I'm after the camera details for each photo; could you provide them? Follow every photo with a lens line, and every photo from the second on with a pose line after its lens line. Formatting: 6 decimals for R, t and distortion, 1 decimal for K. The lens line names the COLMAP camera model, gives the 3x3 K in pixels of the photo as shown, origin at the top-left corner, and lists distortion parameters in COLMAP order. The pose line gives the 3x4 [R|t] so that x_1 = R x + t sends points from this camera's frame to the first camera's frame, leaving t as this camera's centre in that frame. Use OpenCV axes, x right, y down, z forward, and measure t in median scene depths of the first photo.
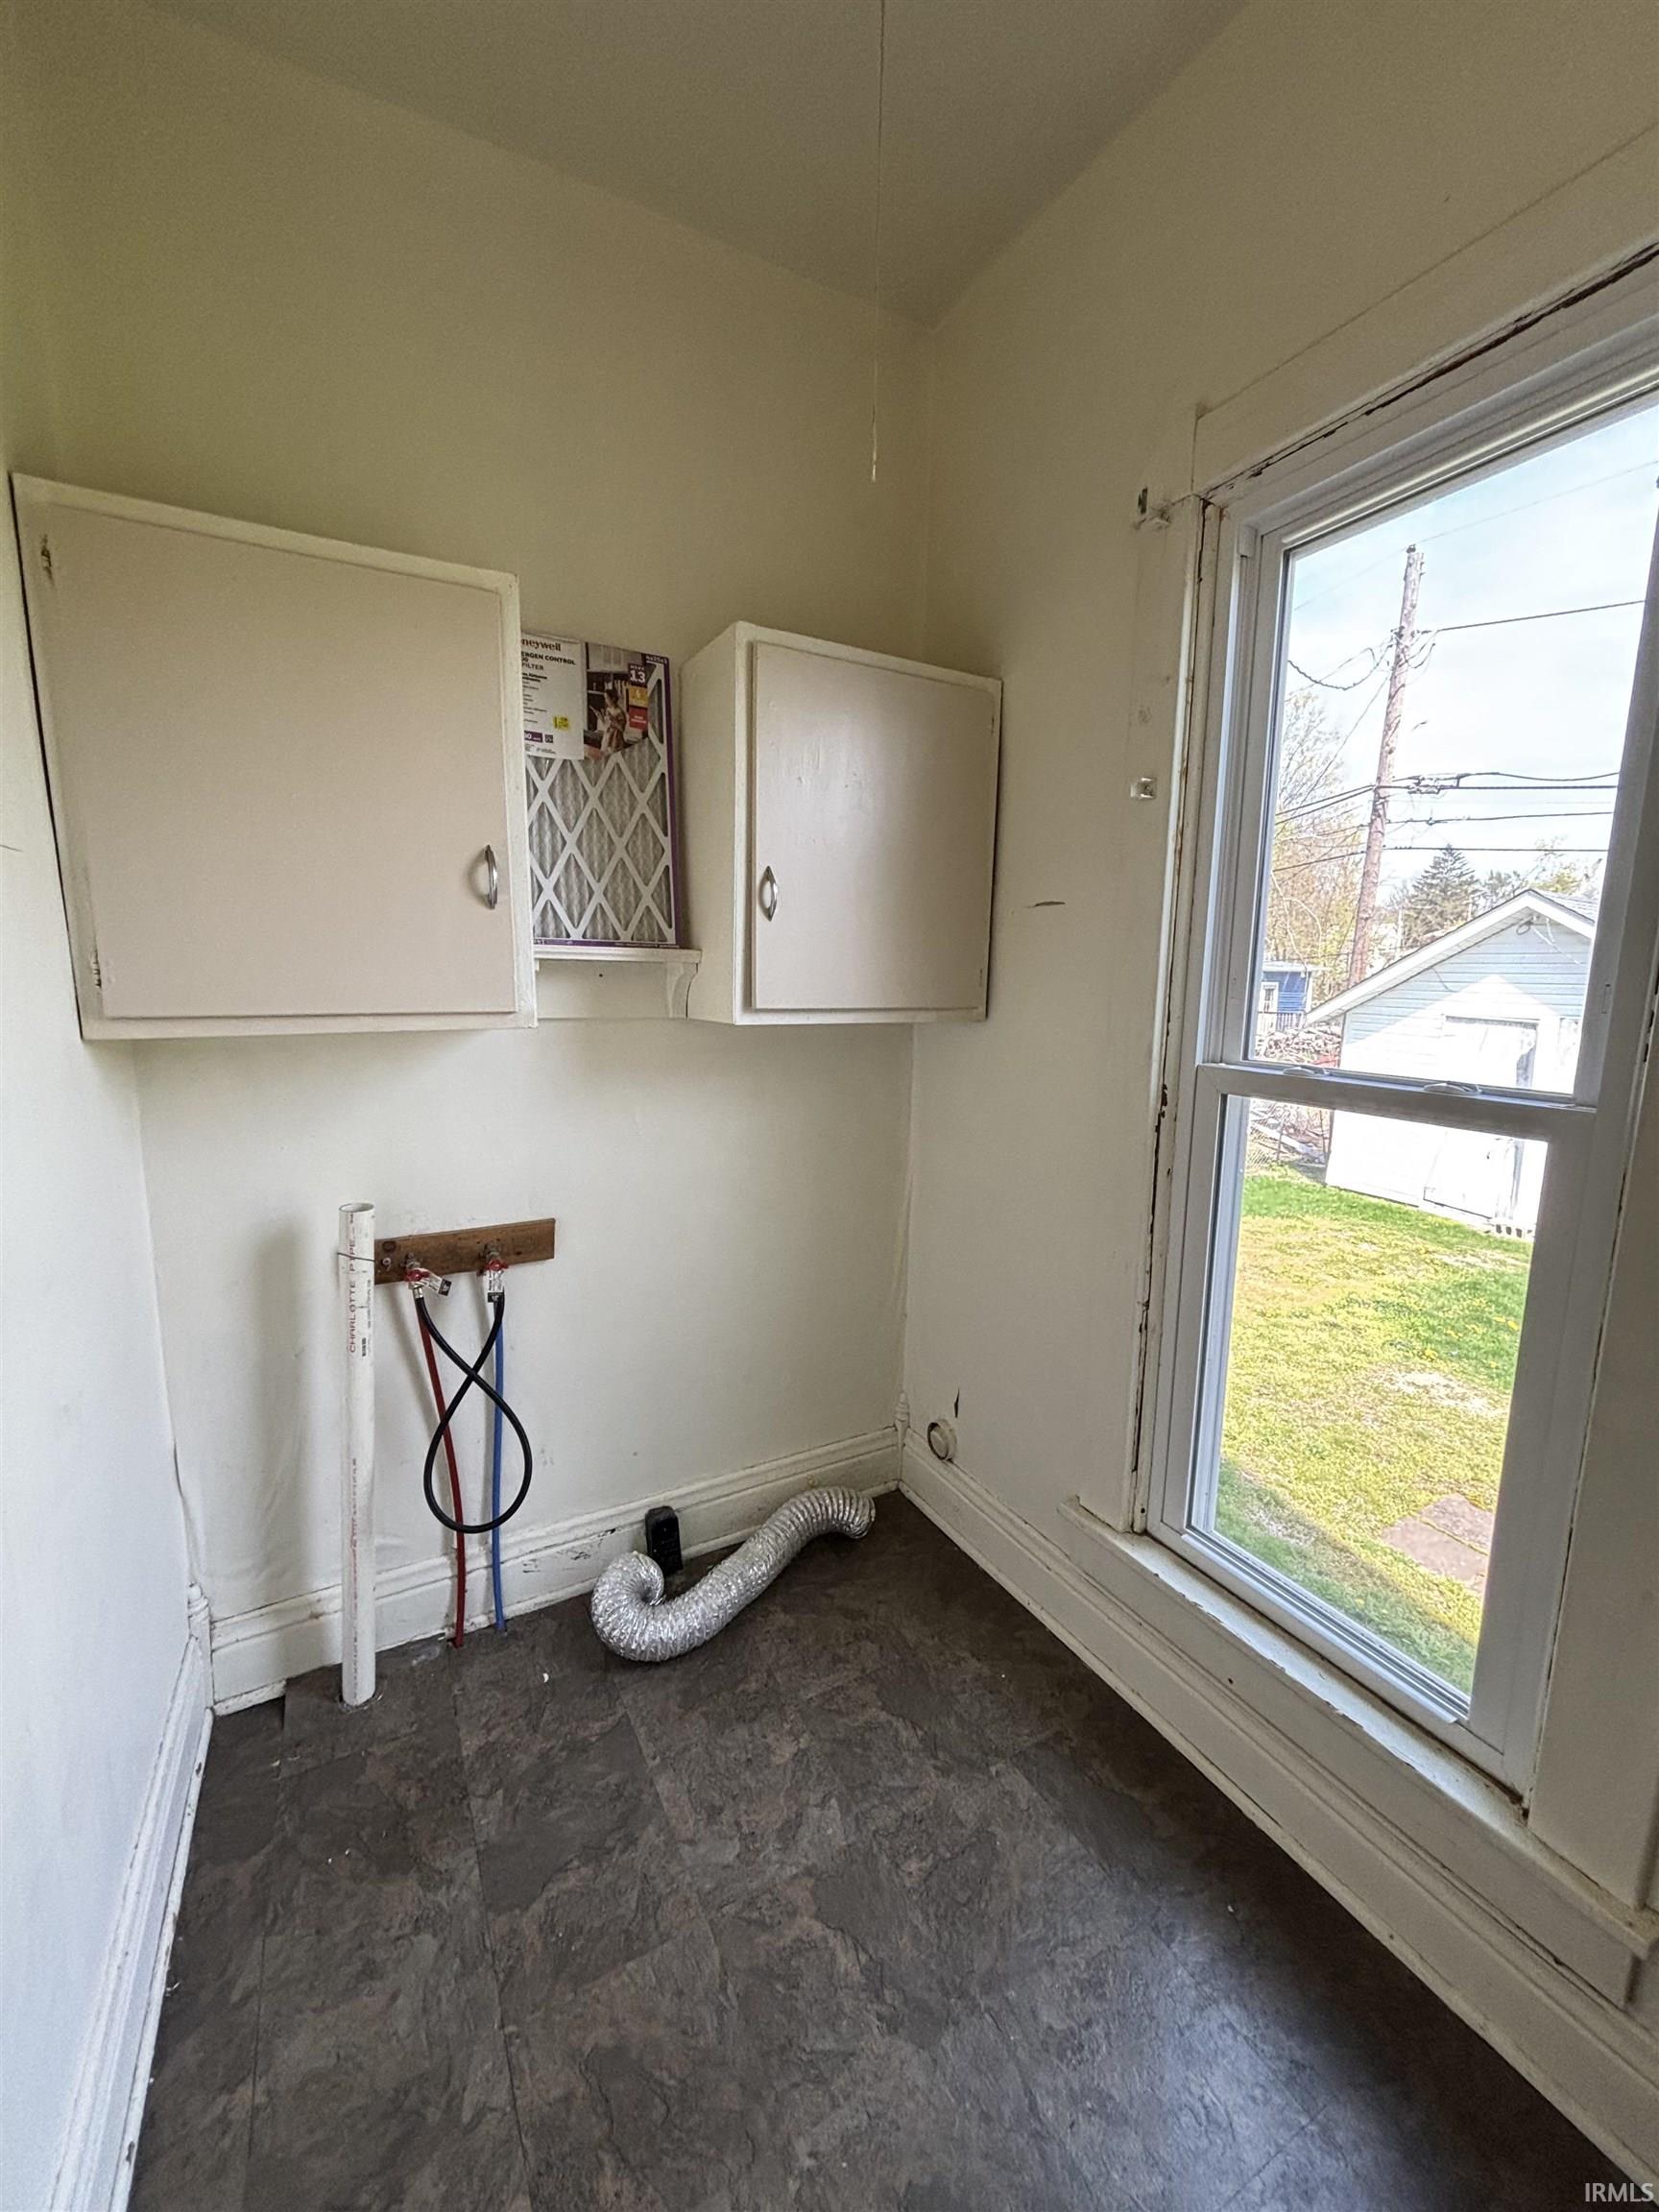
lens RADIAL K [[884.4, 0, 828.3], [0, 884.4, 1108.4], [0, 0, 1]] dist [-0.002270, 0.000770]
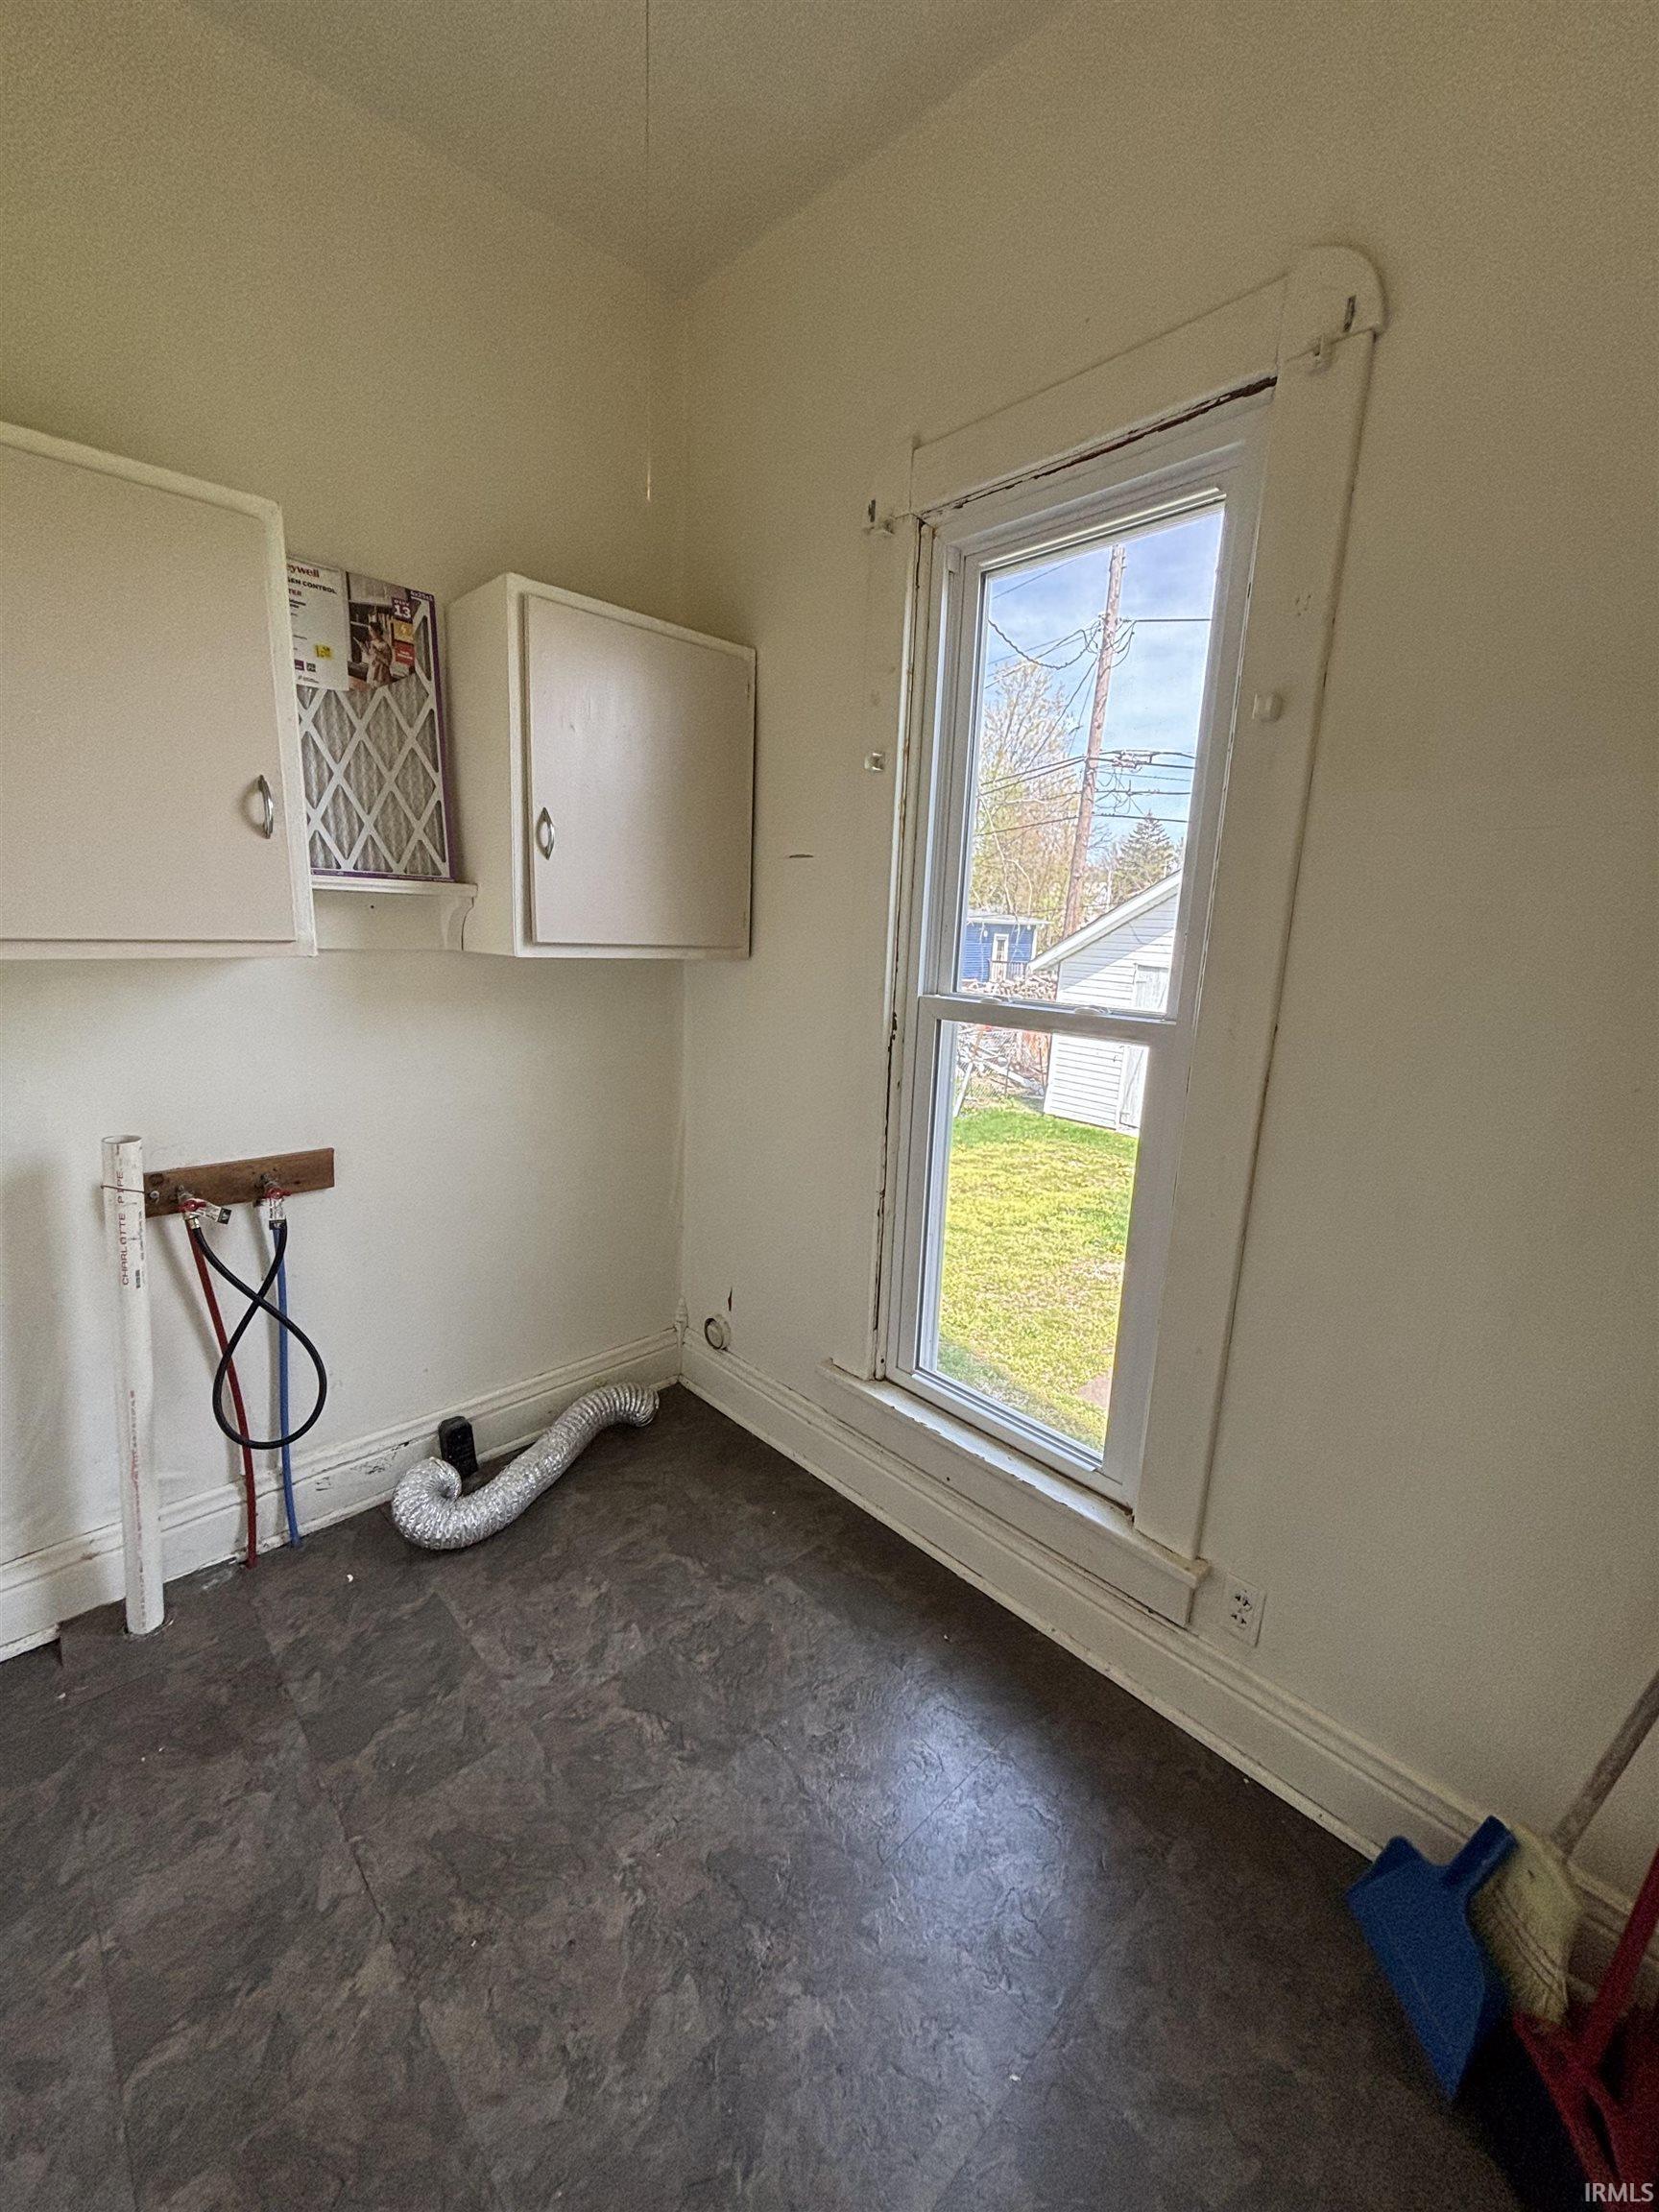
lens RADIAL K [[884.4, 0, 828.3], [0, 884.4, 1108.4], [0, 0, 1]] dist [-0.002270, 0.000770]
pose [[0.964424, -0.030968, 0.262539, -0.028976], [0.014867, 0.997897, 0.063094, 0.025781], [-0.263941, -0.056946, 0.962856, -0.145473]]
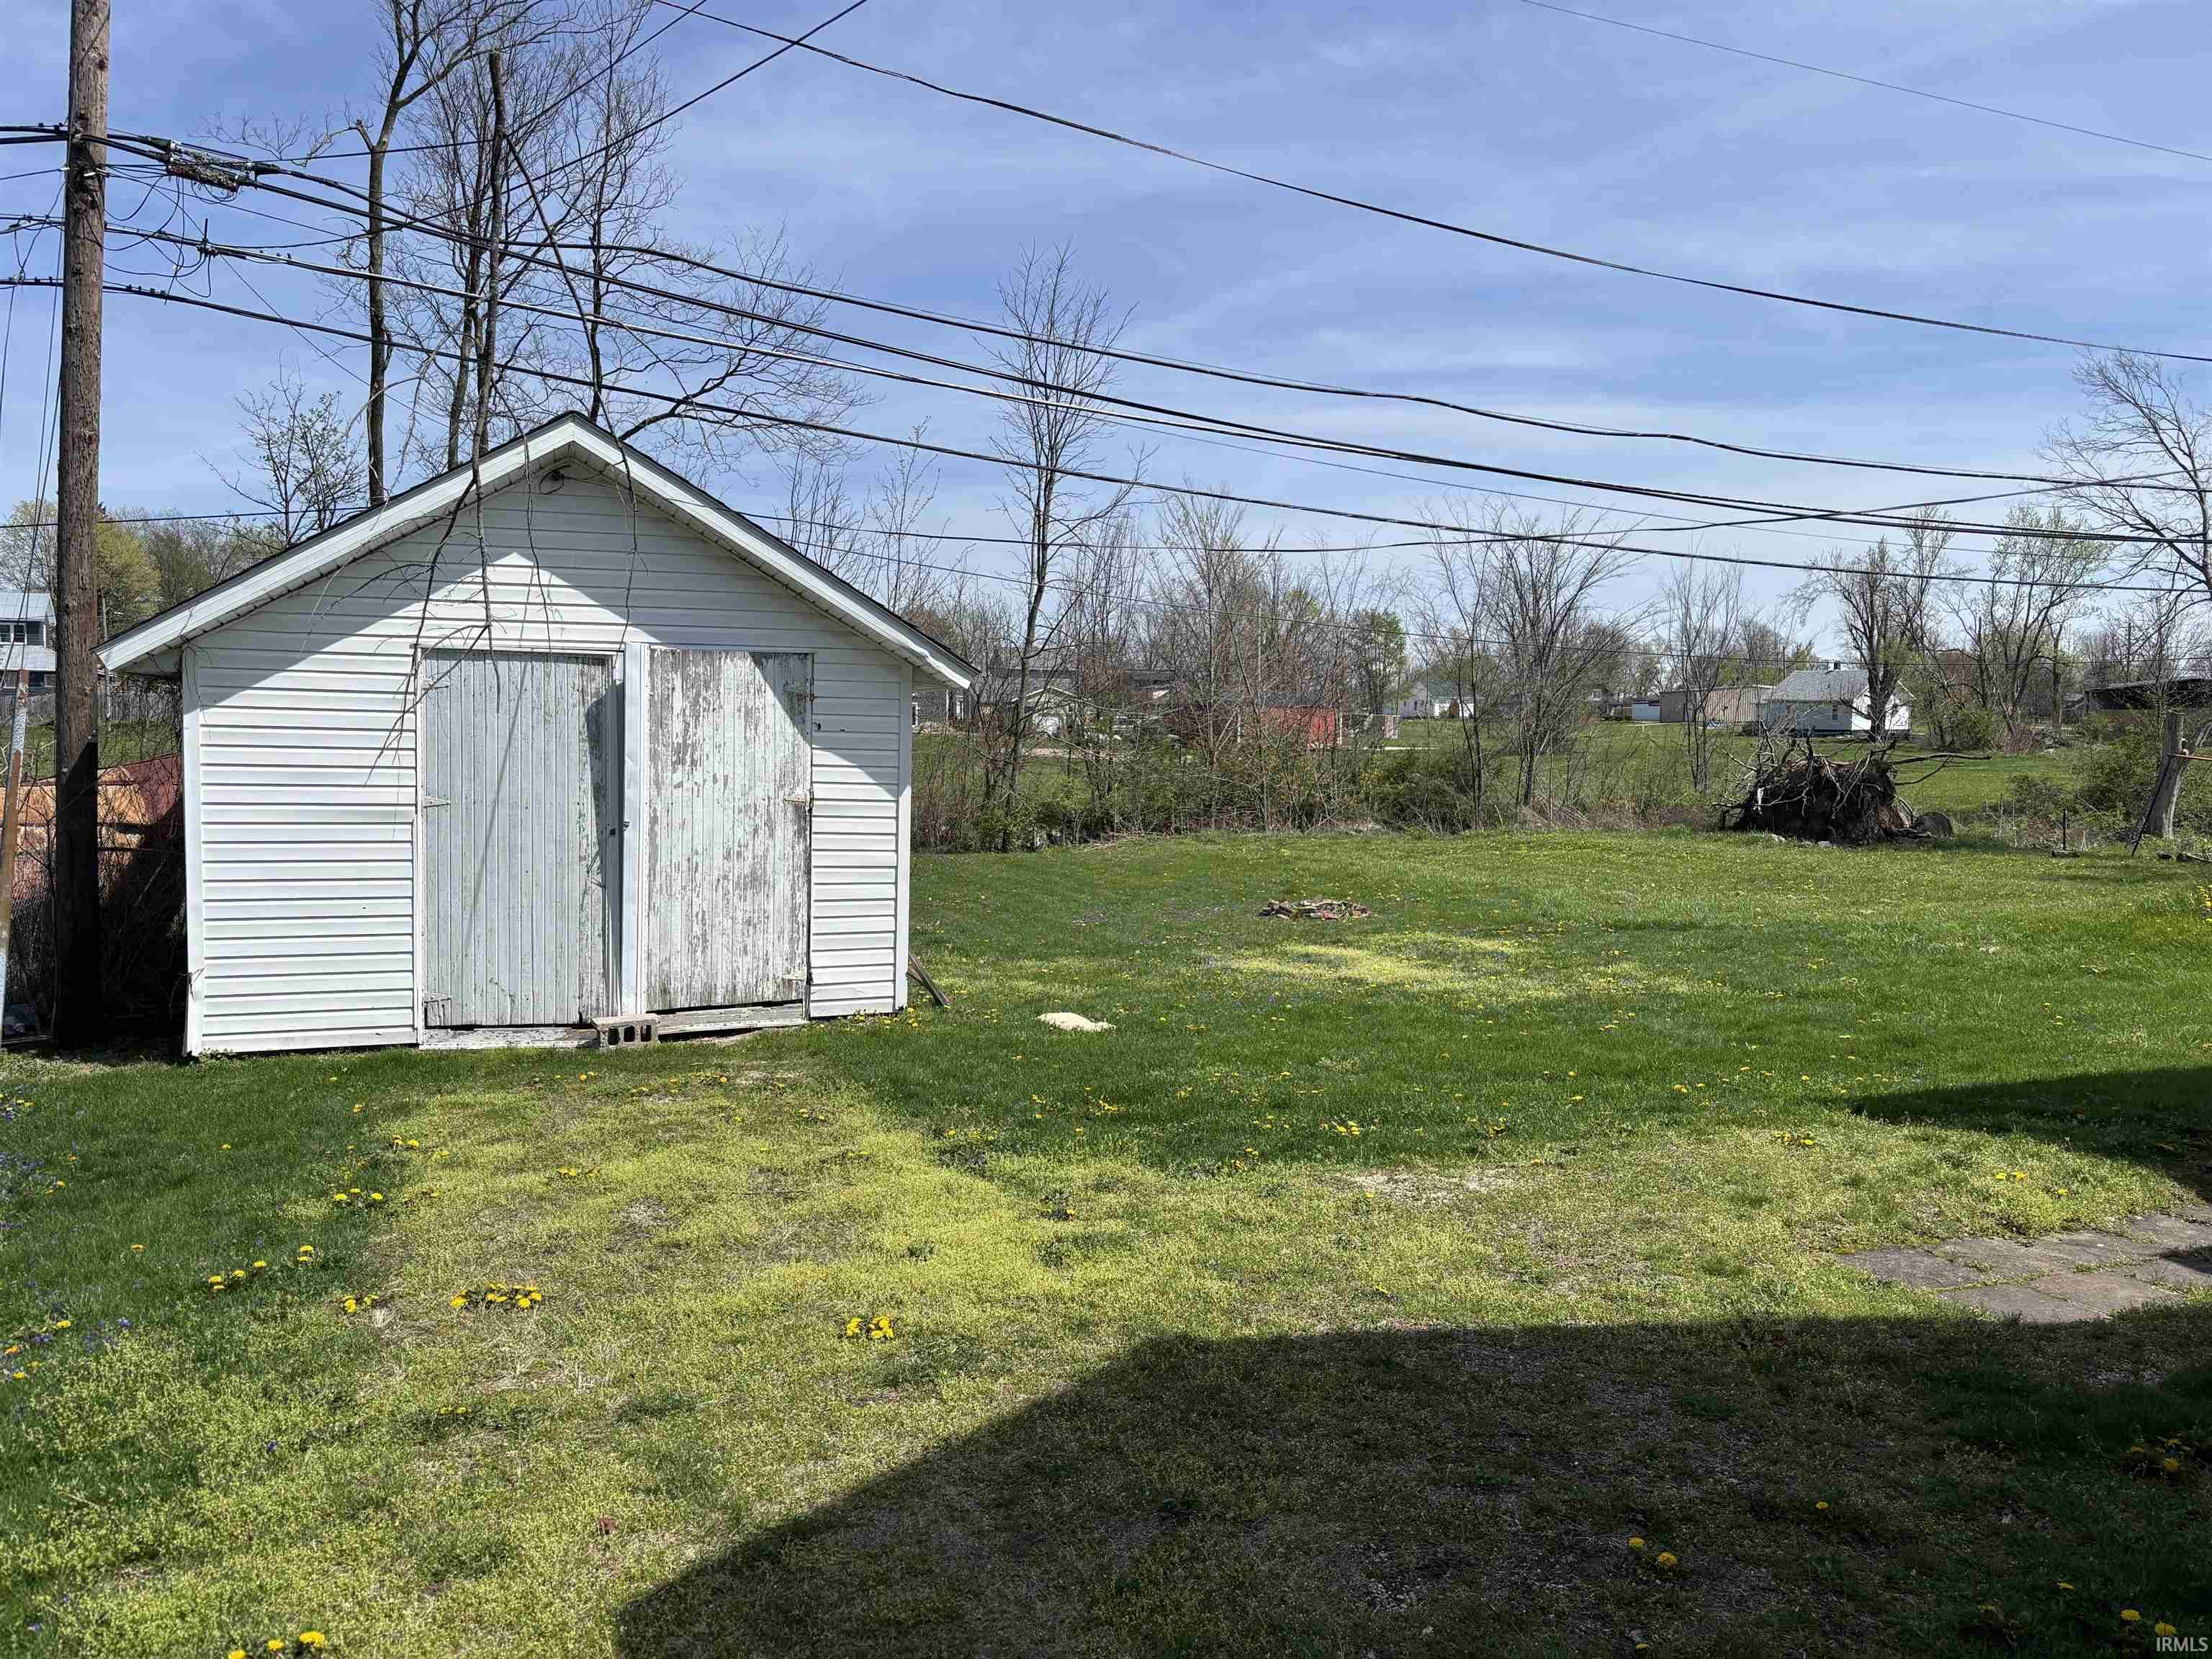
lens RADIAL K [[1680.2, 0, 1111.4], [0, 1680.2, 830.6], [0, 0, 1]] dist [0.005597, 0.009814]
pose [[0.090511, -0.062052, 0.993960, -1.016244], [0.140118, 0.988923, 0.048978, 0.021278], [-0.985989, 0.134839, 0.098203, 2.640340]]
